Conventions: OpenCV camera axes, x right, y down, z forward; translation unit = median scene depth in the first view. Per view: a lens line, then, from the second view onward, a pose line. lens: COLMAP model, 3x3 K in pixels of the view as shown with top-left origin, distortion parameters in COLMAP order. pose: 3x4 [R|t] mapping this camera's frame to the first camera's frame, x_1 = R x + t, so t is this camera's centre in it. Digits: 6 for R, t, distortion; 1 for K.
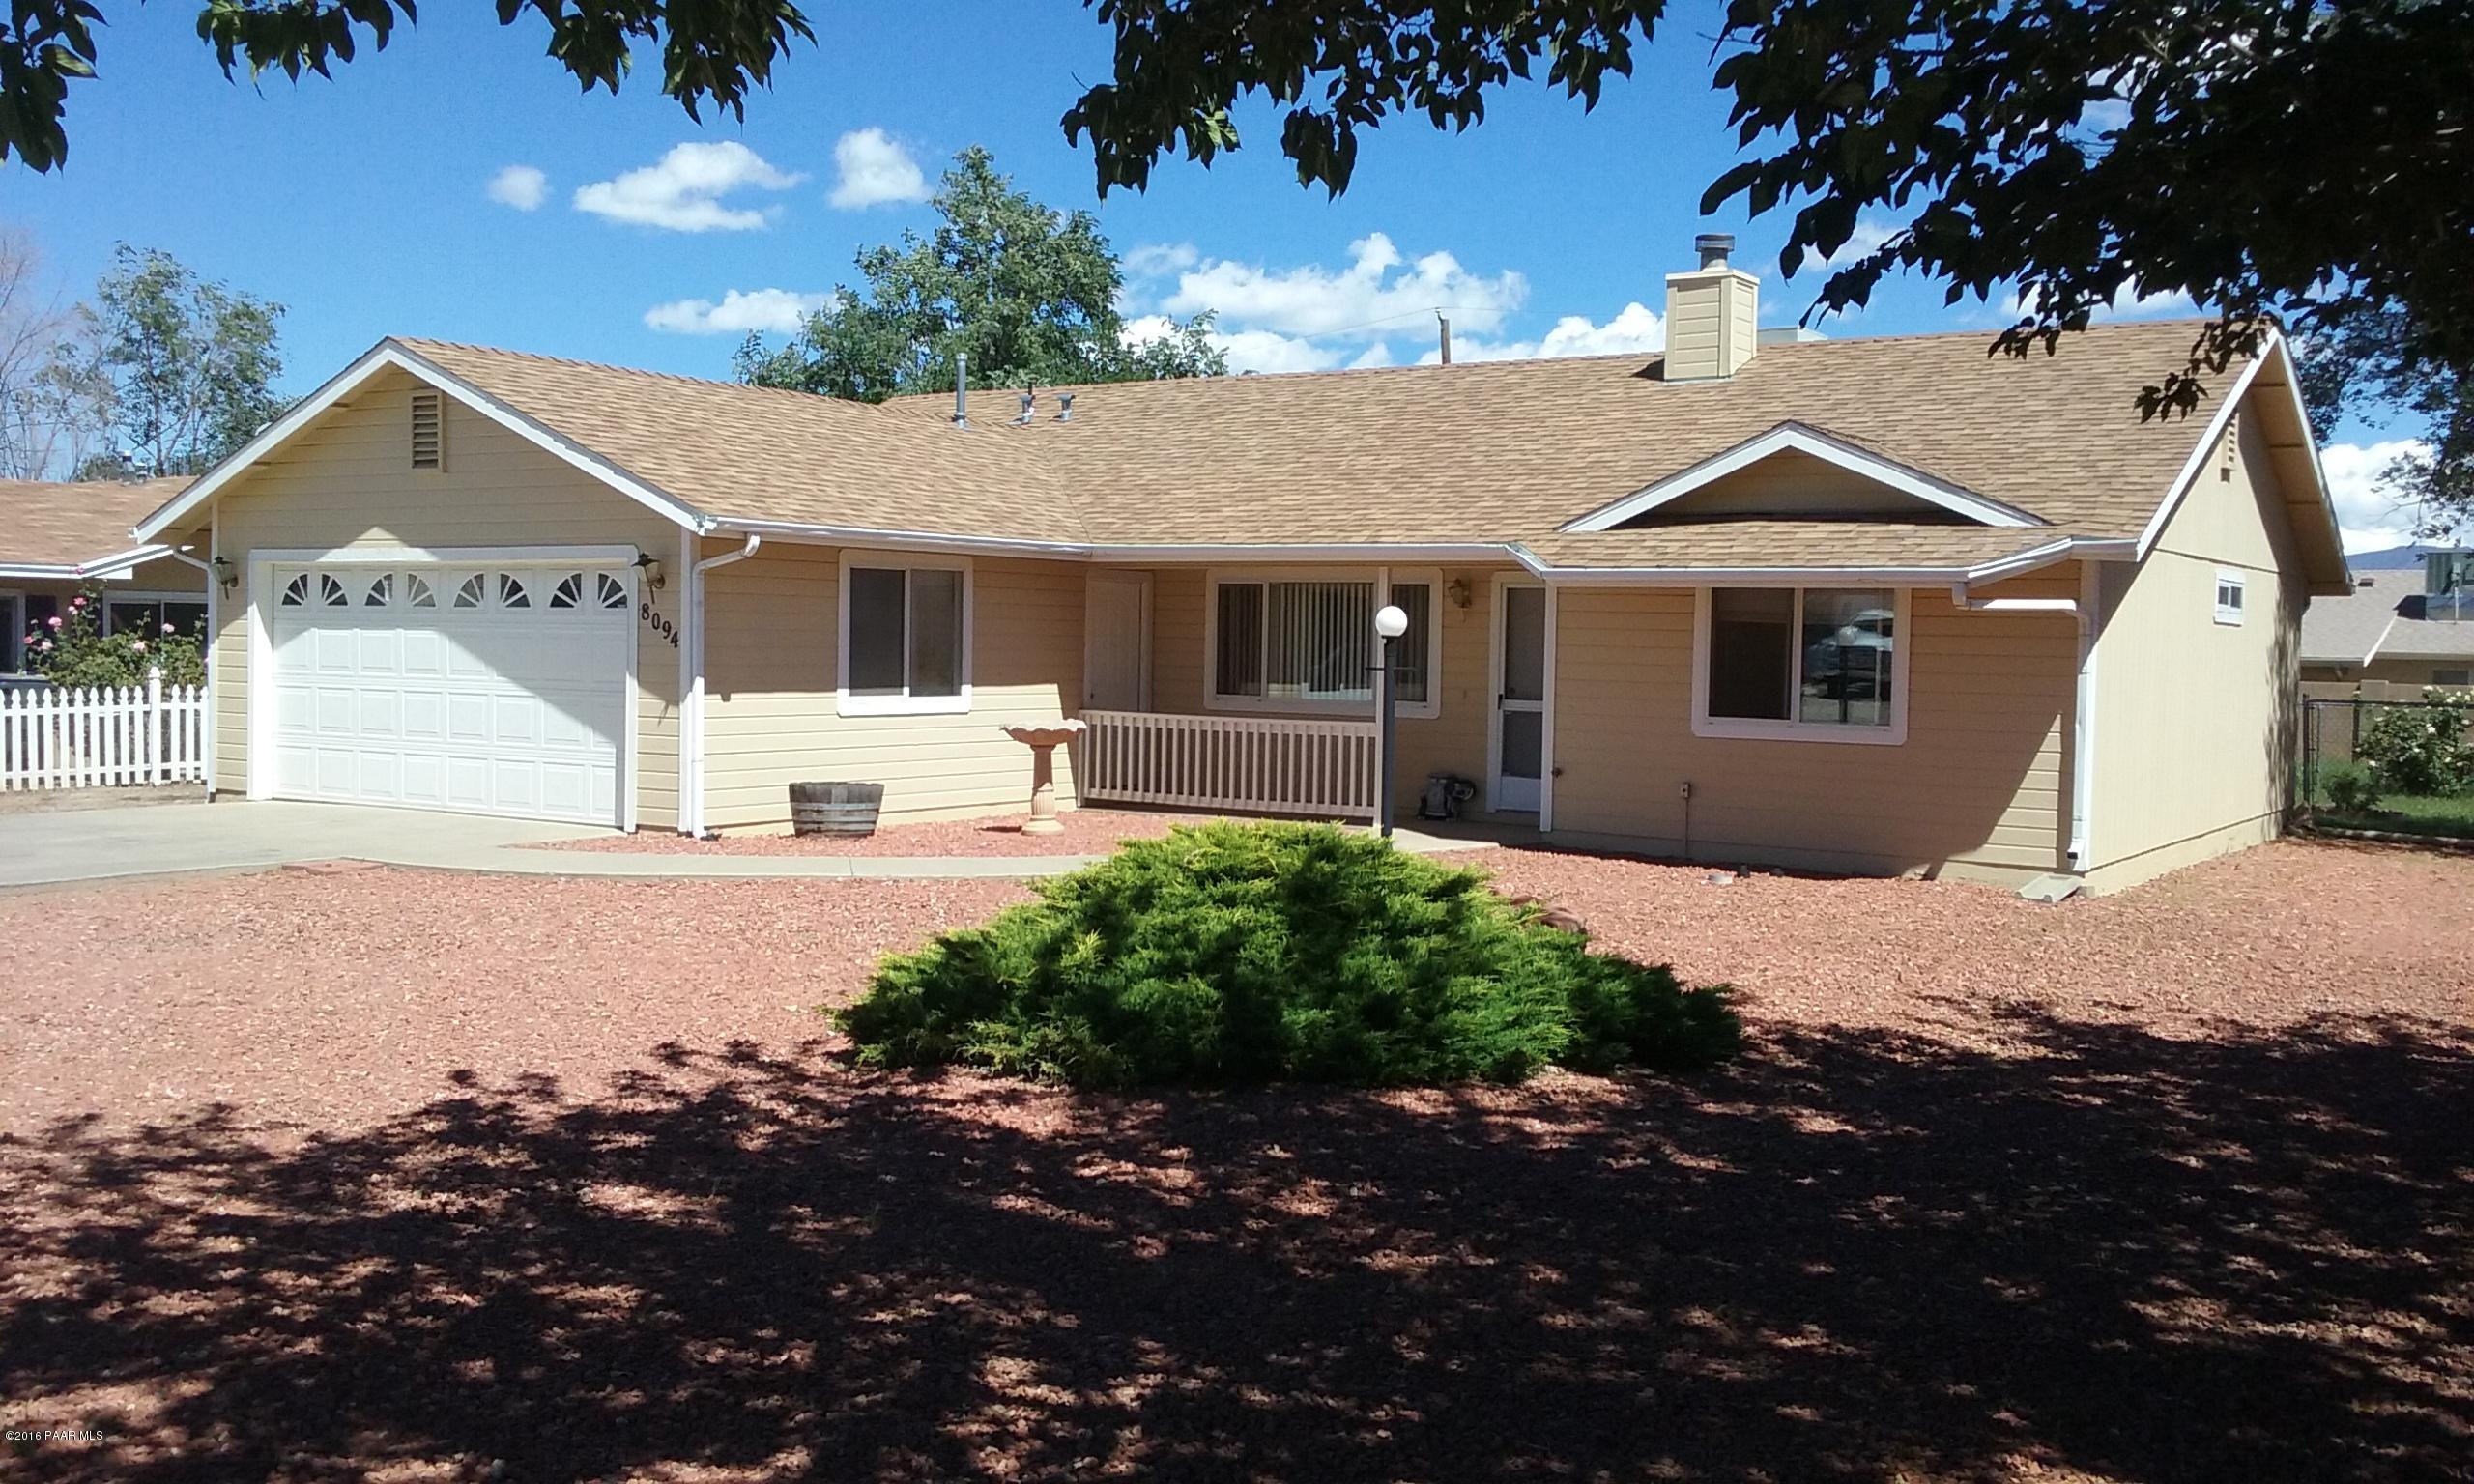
lens RADIAL K [[2314.6, 0, 1234.8], [0, 2314.6, 692.4], [0, 0, 1]] dist [0.080628, -0.009239]
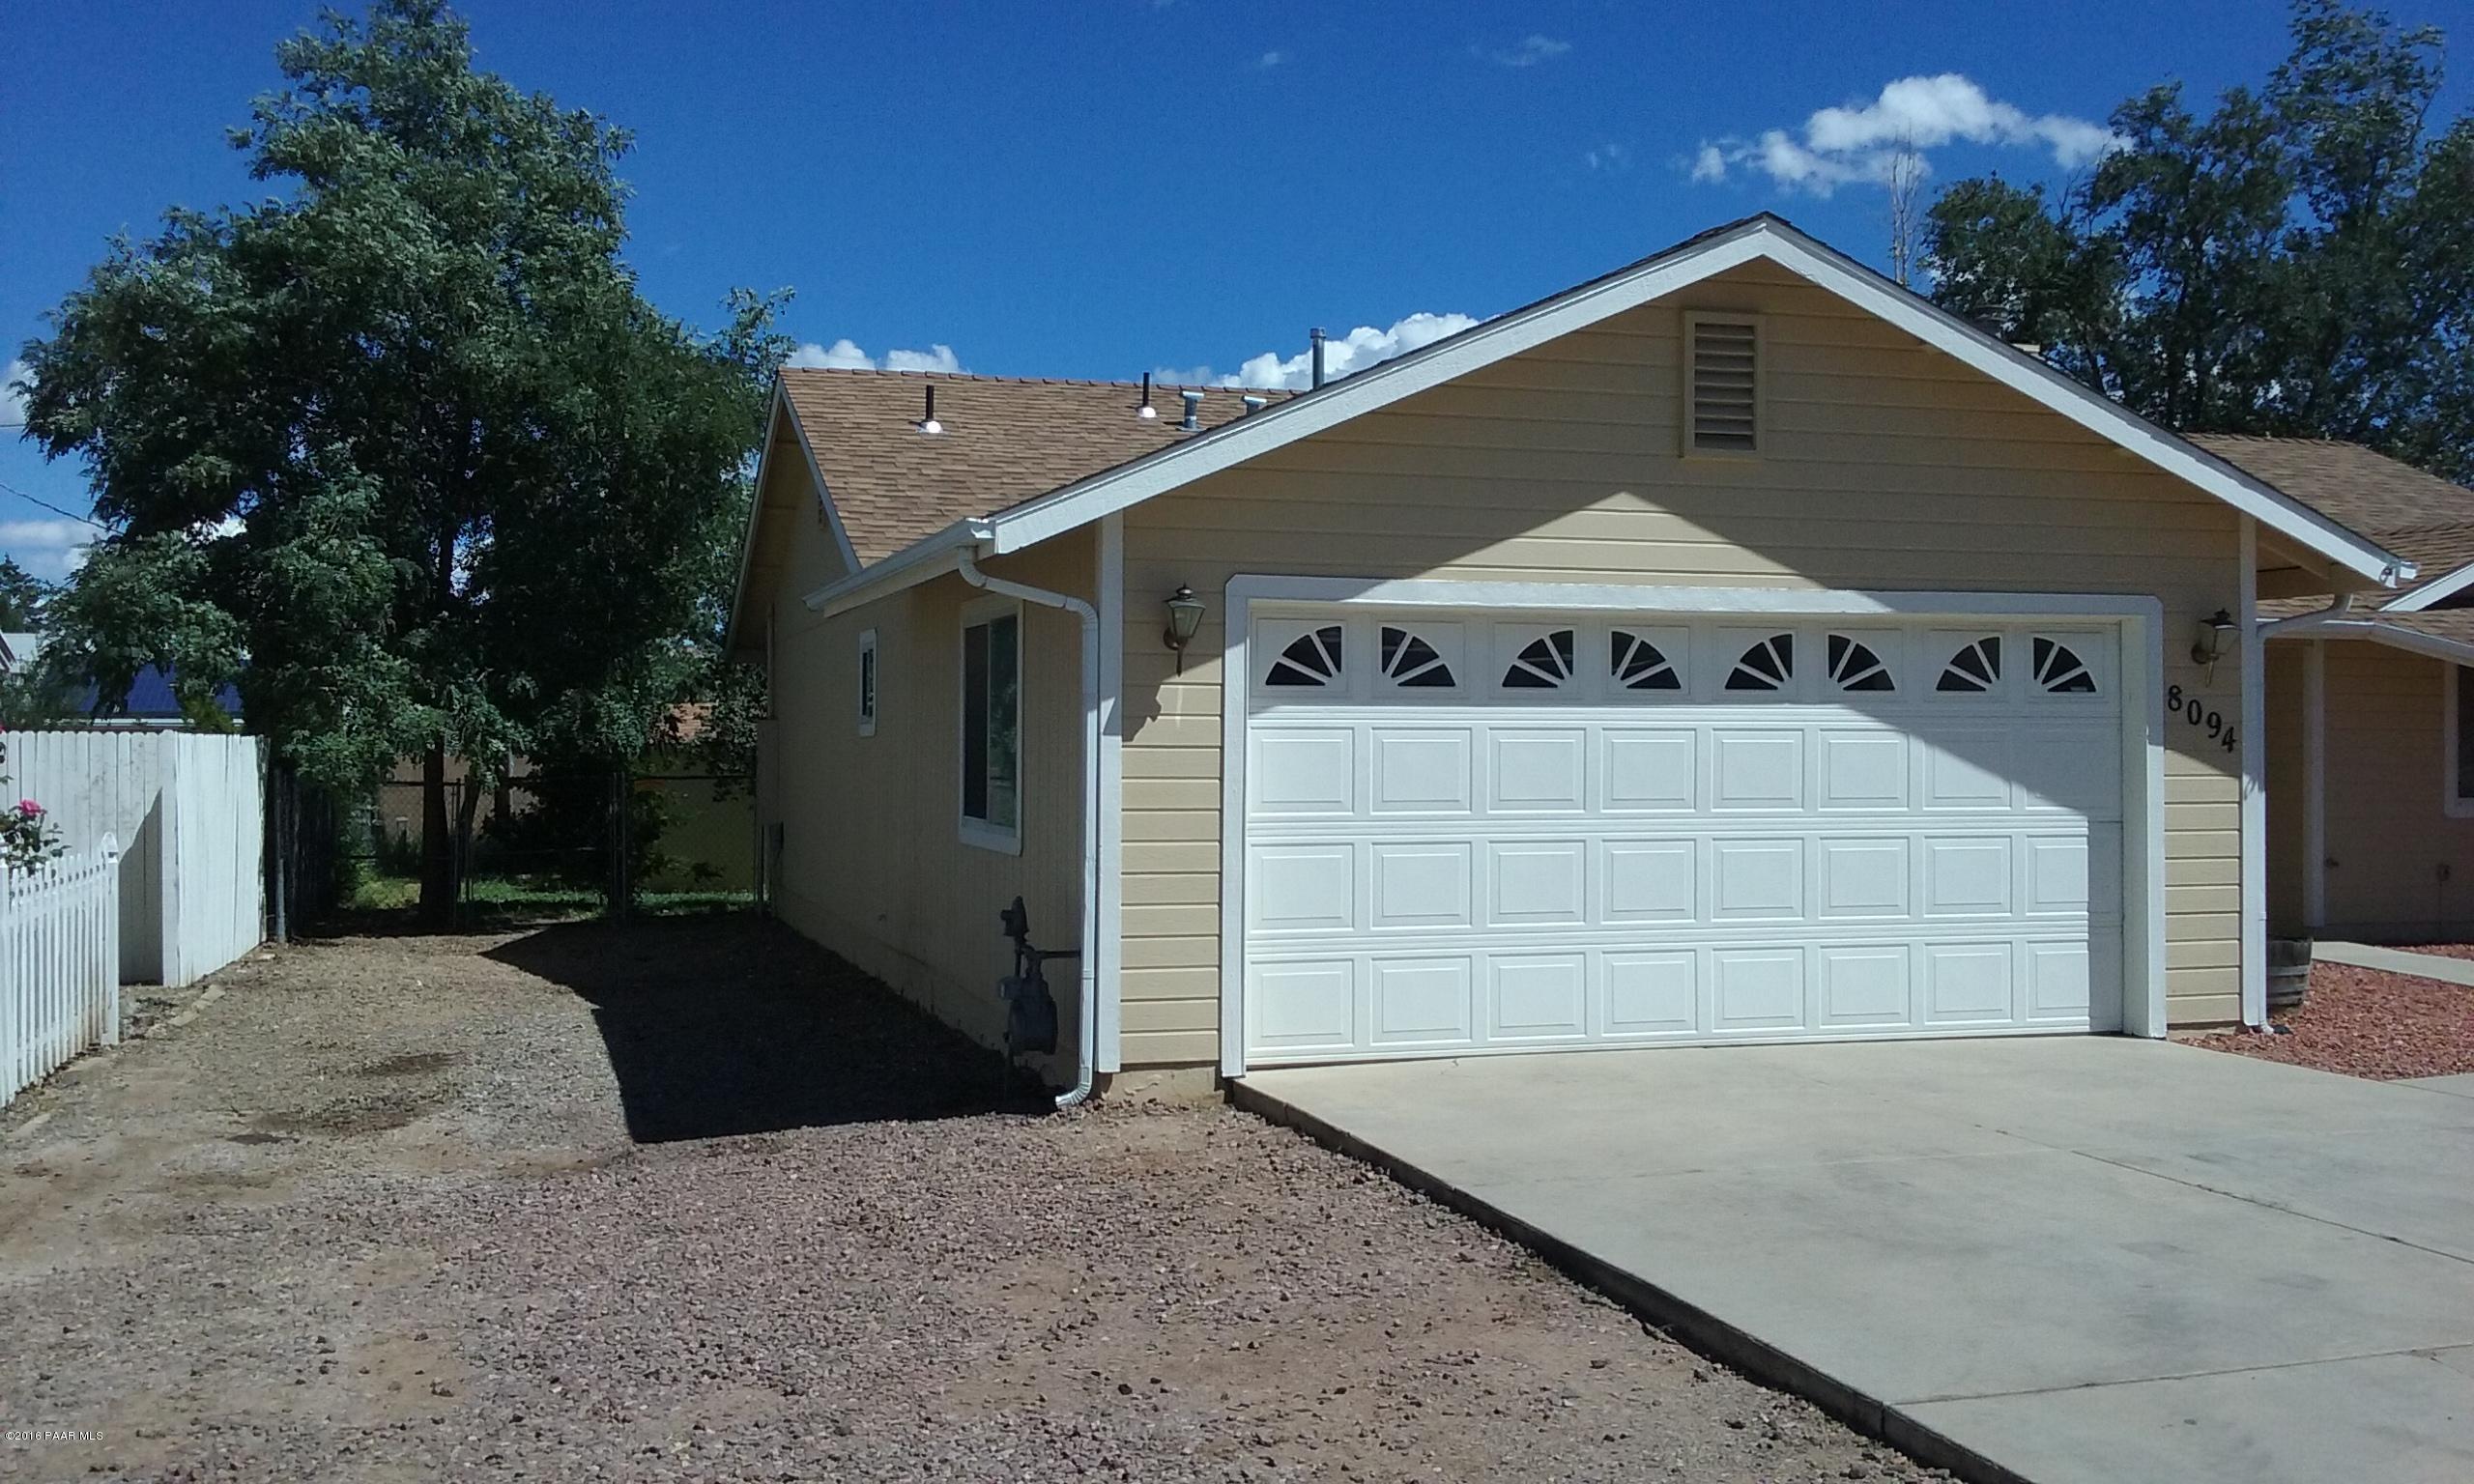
lens RADIAL K [[2277.8, 0, 1237.0], [0, 2277.8, 742.0], [0, 0, 1]] dist [-0.003937, -0.006370]
pose [[0.643420, -0.019185, 0.765273, -0.894924], [0.023051, 0.999718, 0.005681, -0.031689], [-0.765166, 0.013985, 0.643681, 0.774558]]
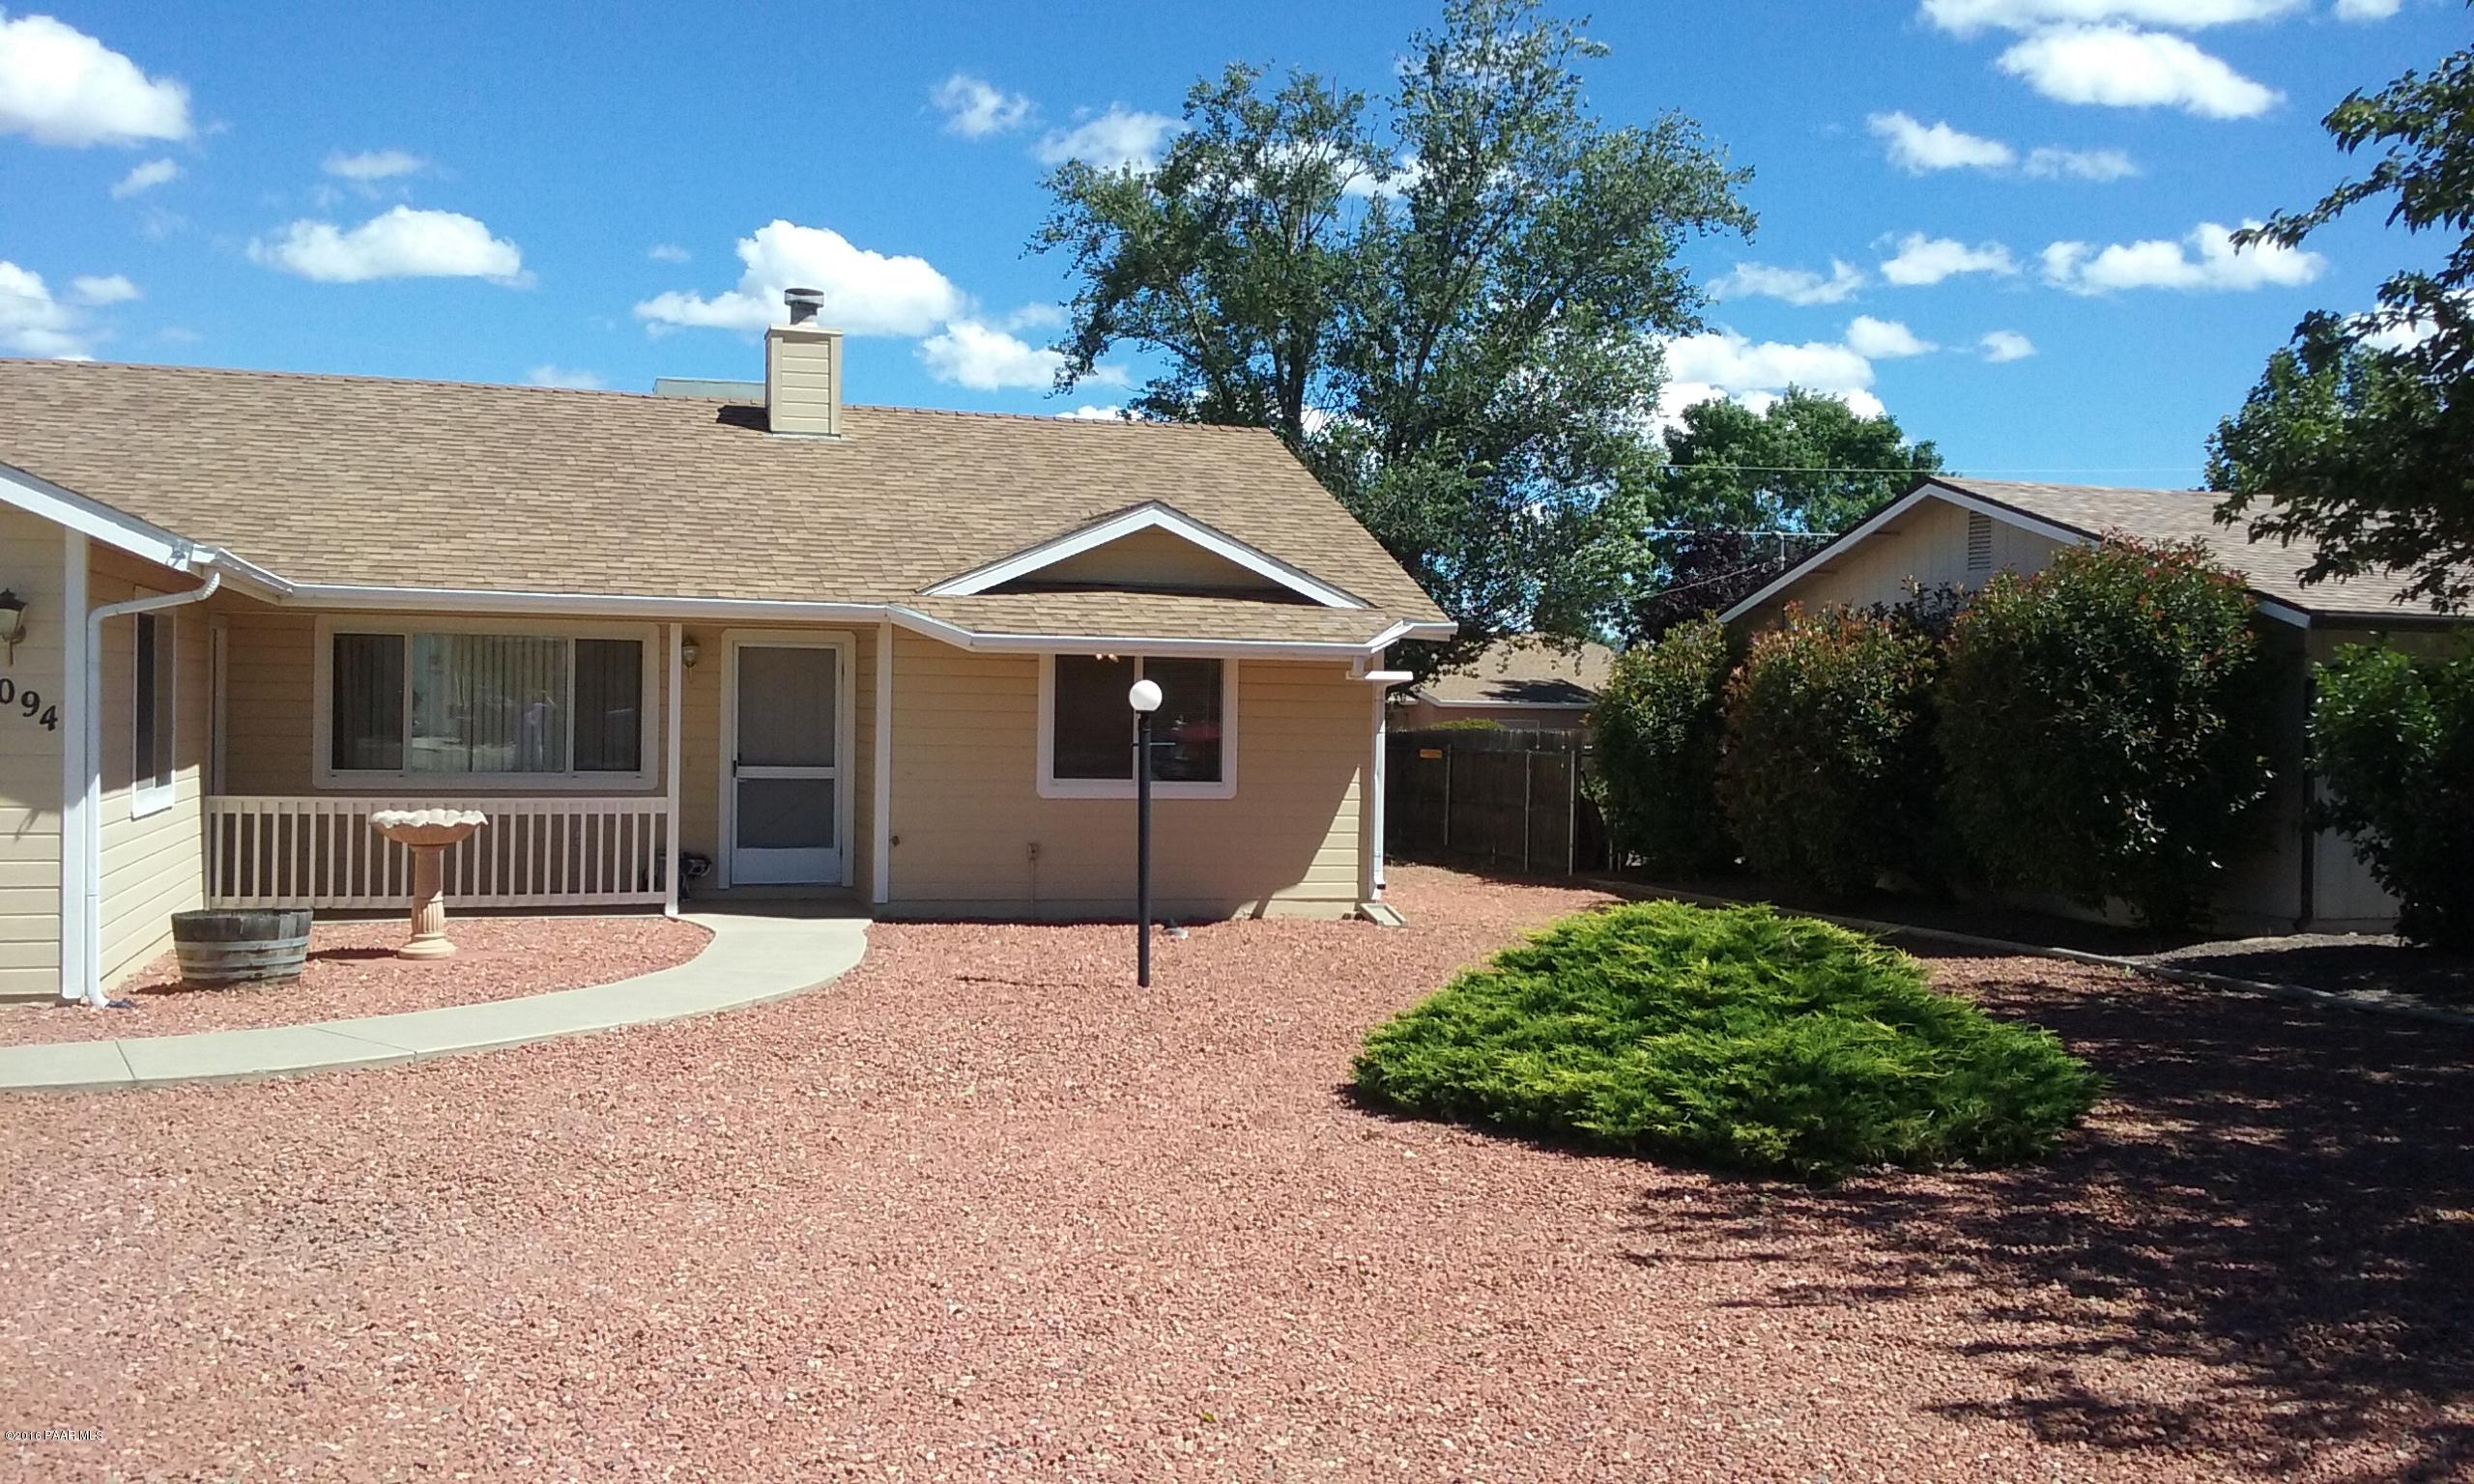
lens RADIAL K [[2314.6, 0, 1234.8], [0, 2314.6, 692.4], [0, 0, 1]] dist [0.080628, -0.009239]
pose [[0.633709, -0.005621, 0.773551, -0.532932], [0.013788, 0.999897, -0.004030, -0.022269], [-0.773449, 0.013220, 0.633721, 0.279838]]
